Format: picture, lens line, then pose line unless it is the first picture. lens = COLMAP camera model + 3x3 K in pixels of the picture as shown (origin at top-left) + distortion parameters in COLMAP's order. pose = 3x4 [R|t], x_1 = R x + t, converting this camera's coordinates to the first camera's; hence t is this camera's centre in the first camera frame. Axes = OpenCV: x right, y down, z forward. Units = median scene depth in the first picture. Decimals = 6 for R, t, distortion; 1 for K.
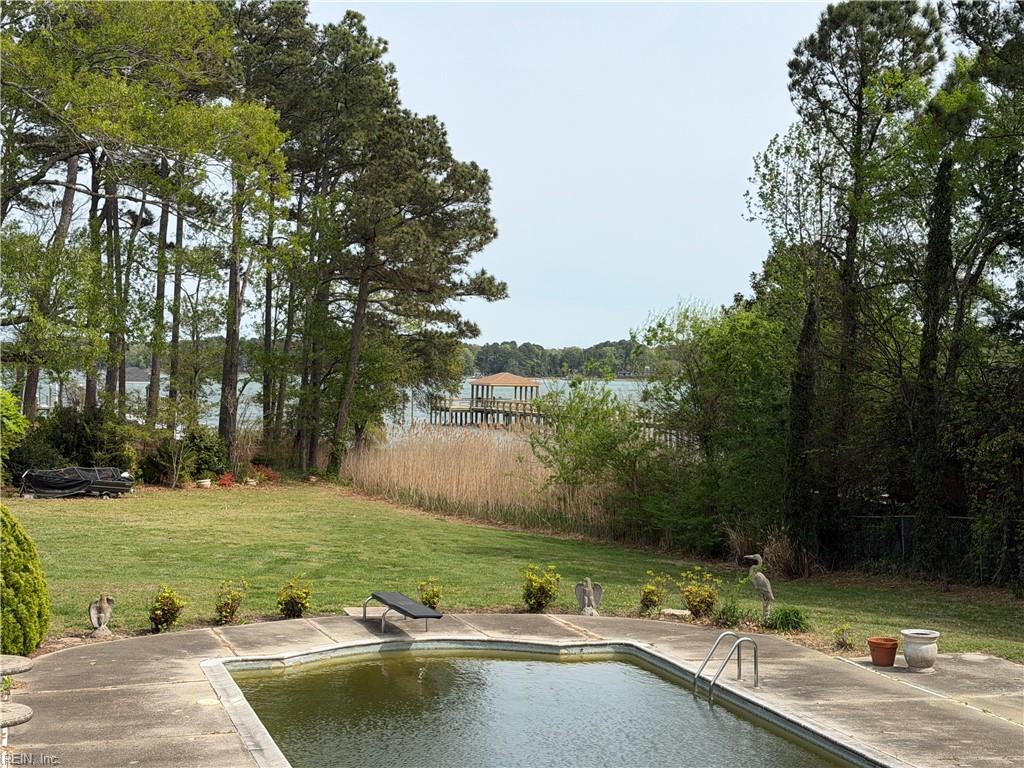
lens RADIAL K [[1587.1, 0, 511.8], [0, 1587.1, 384.0], [0, 0, 1]] dist [0.144036, 0.000000]
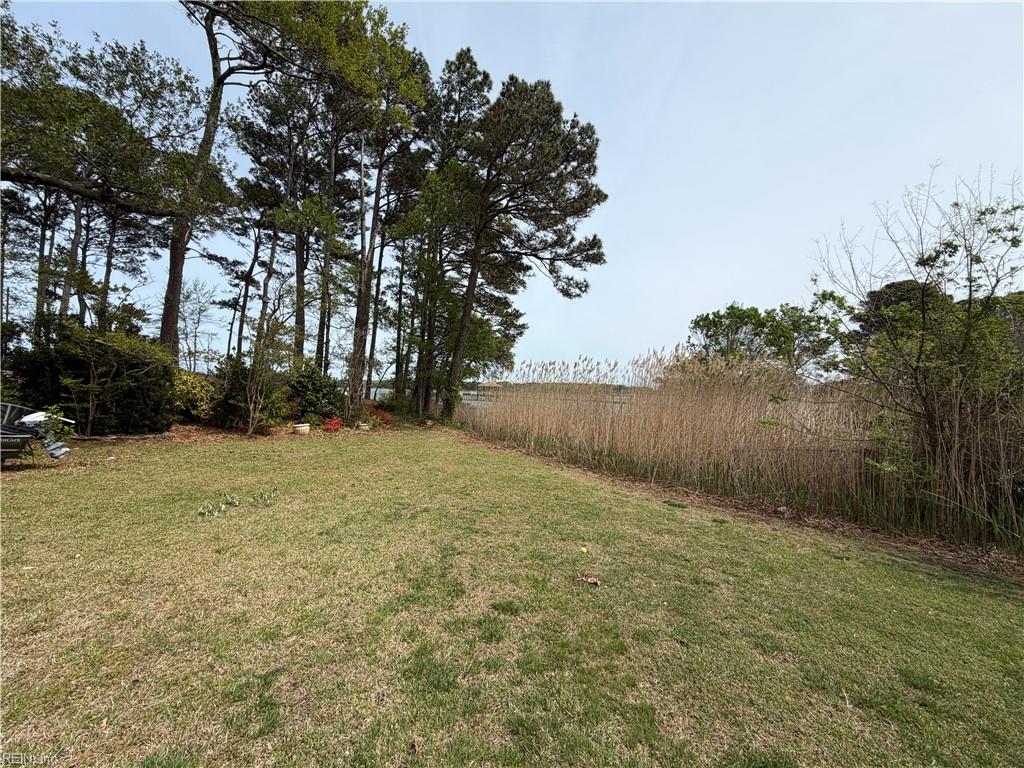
lens RADIAL K [[410.4, 0, 510.3], [0, 410.4, 386.2], [0, 0, 1]] dist [-0.000658, 0.000001]
pose [[0.995996, 0.013048, 0.088439, -0.123606], [-0.011503, 0.999773, -0.017955, 0.051350], [-0.088654, 0.016865, 0.995920, 0.935407]]
